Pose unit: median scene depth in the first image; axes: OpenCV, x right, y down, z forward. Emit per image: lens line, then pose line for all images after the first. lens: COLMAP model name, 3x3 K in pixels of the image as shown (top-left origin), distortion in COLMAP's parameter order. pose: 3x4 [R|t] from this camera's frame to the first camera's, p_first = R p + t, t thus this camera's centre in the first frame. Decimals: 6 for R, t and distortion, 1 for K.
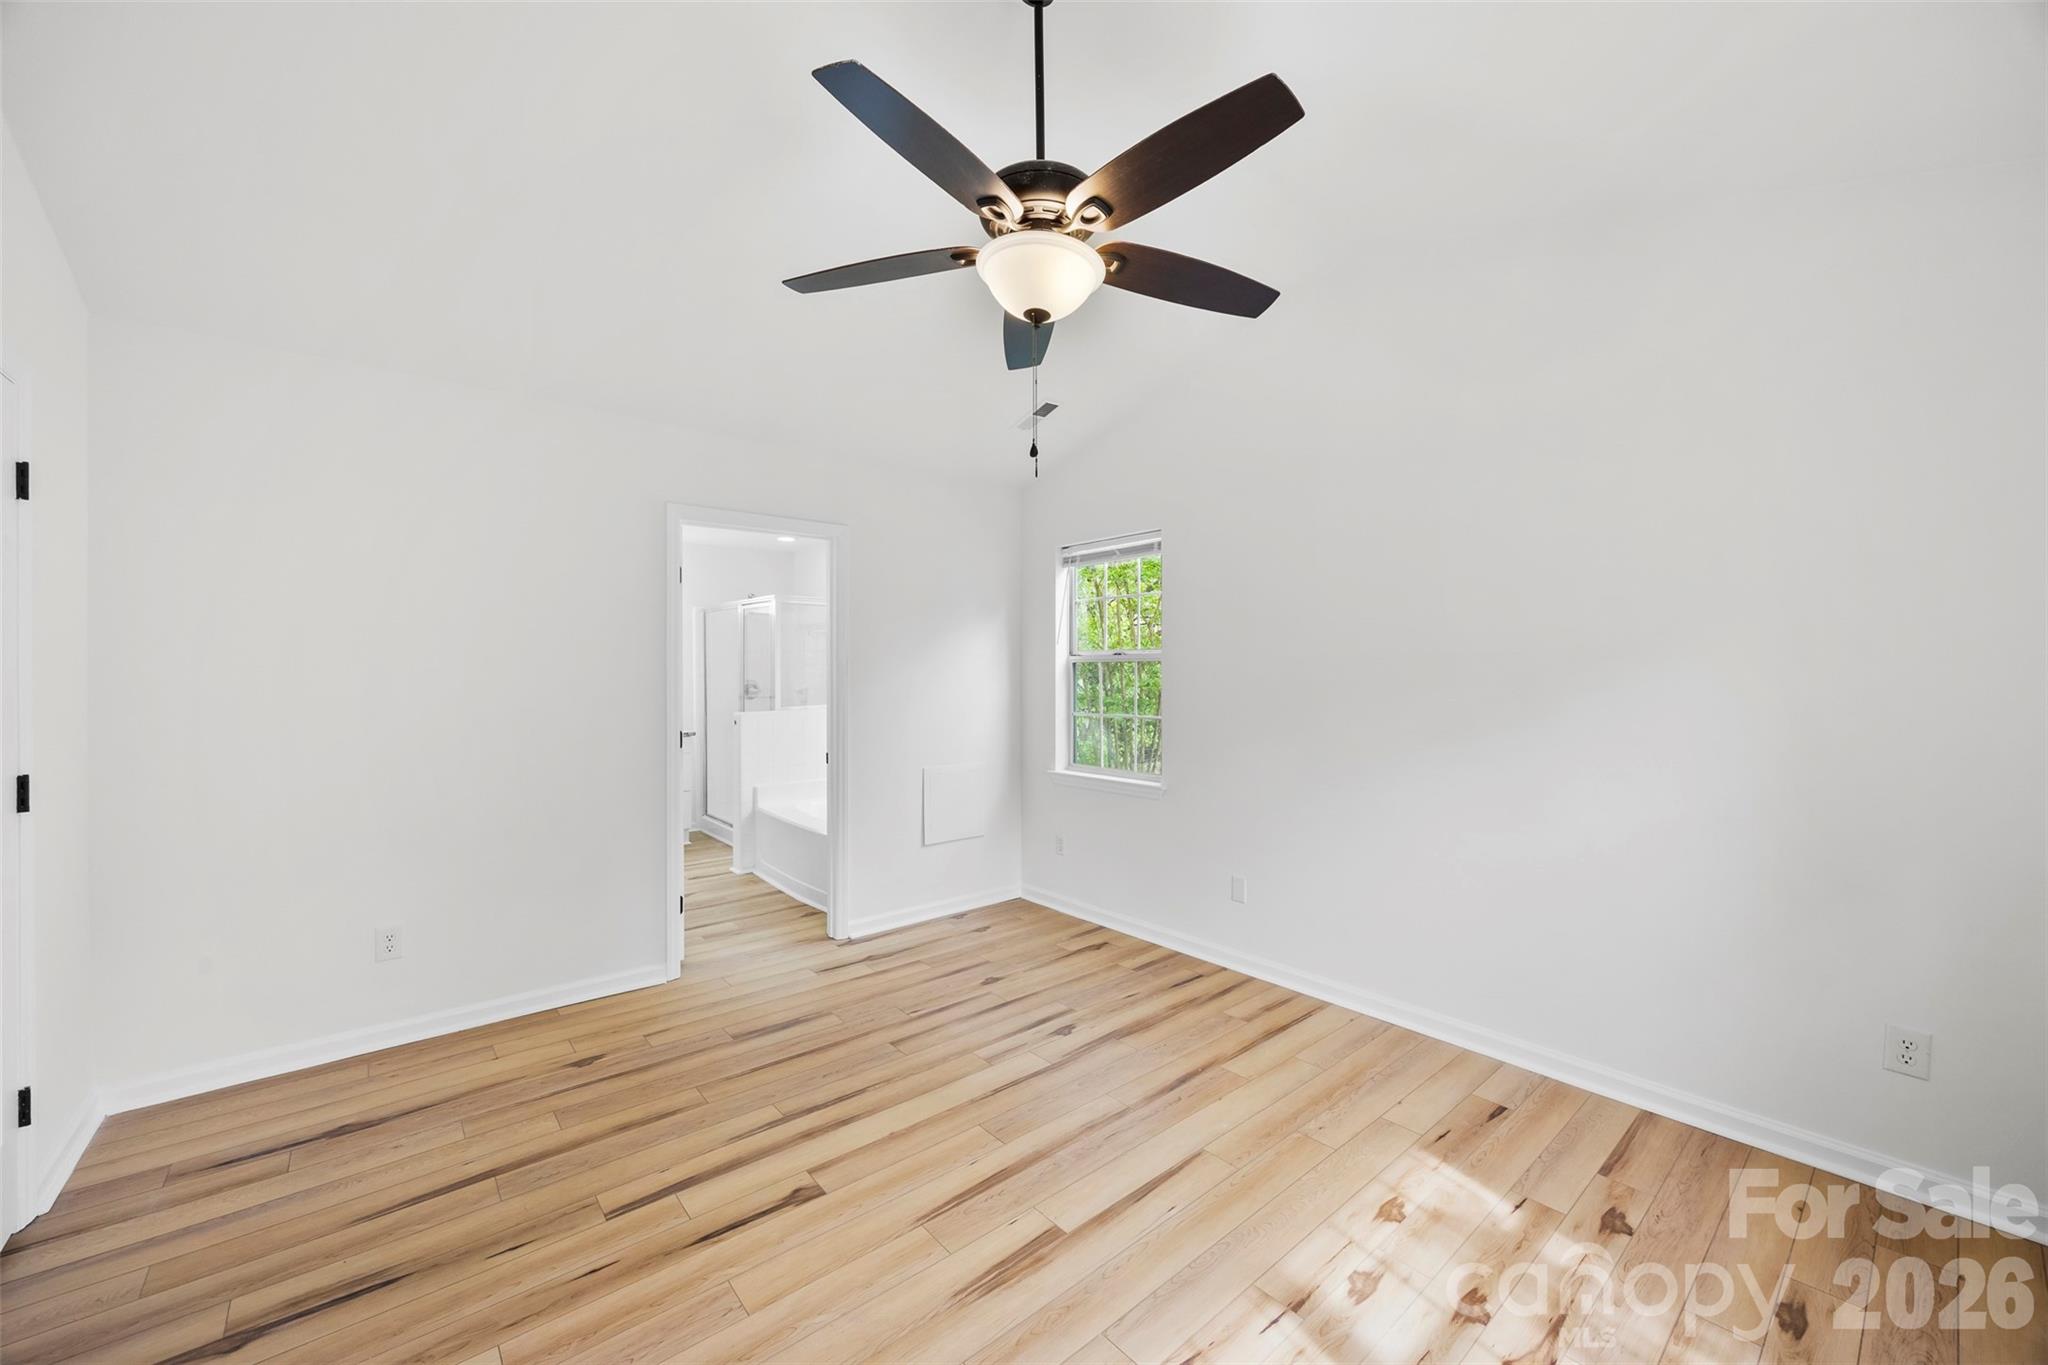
lens RADIAL K [[784.6, 0, 1024.0], [0, 784.6, 682.5], [0, 0, 1]] dist [-0.003538, 0.000054]
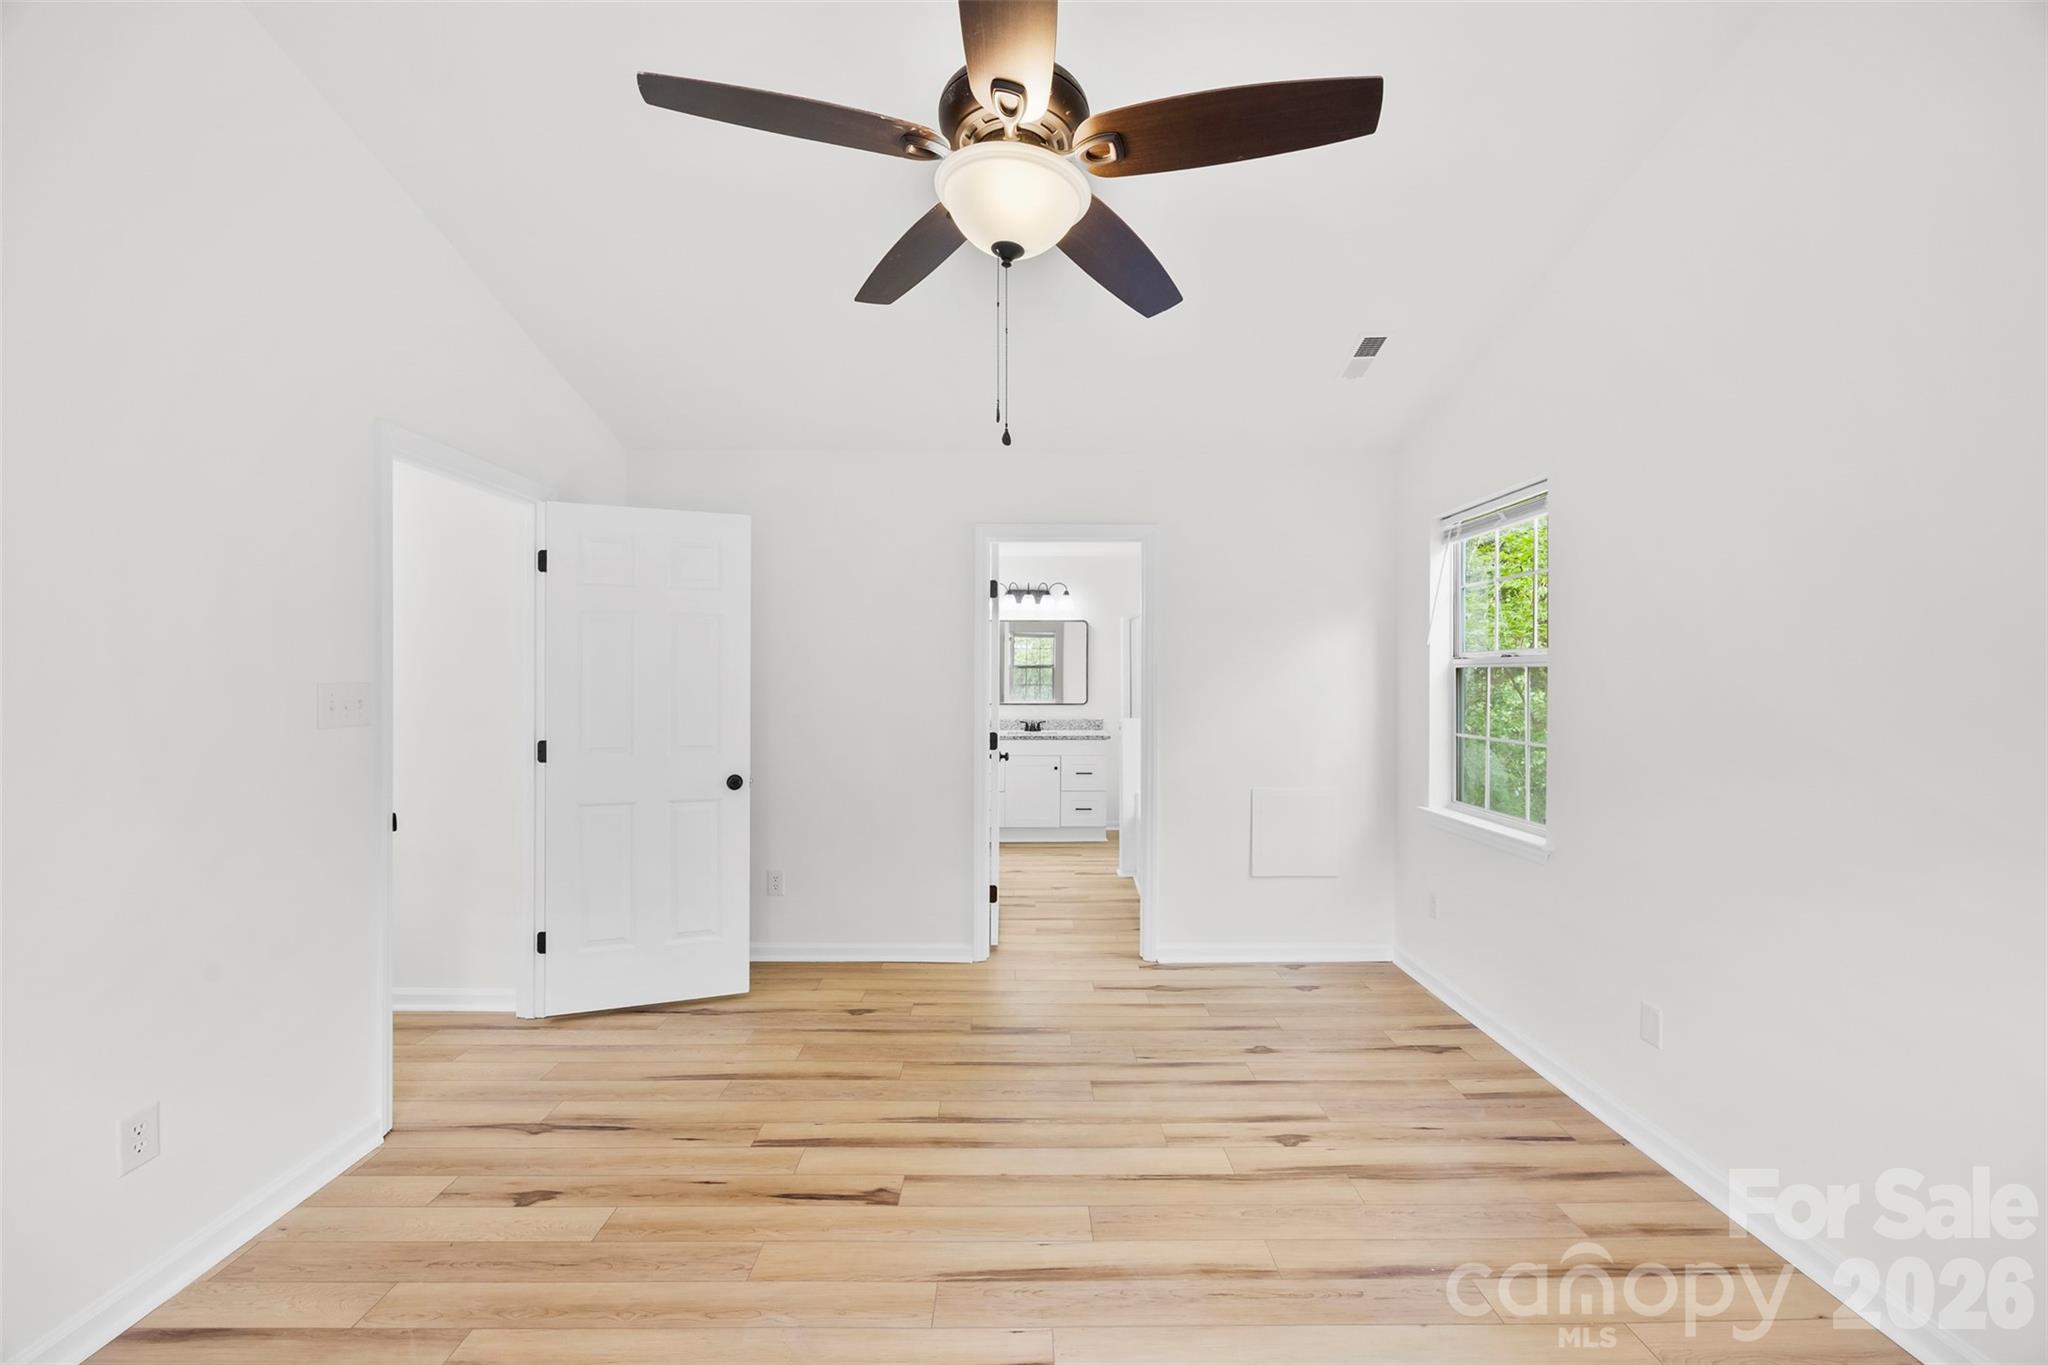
lens RADIAL K [[784.6, 0, 1024.0], [0, 784.6, 682.5], [0, 0, 1]] dist [-0.003538, 0.000054]
pose [[0.770796, 0.003680, -0.637071, 0.326157], [-0.010354, 0.999924, -0.006752, -0.002105], [0.636998, 0.011801, 0.770775, 0.215989]]
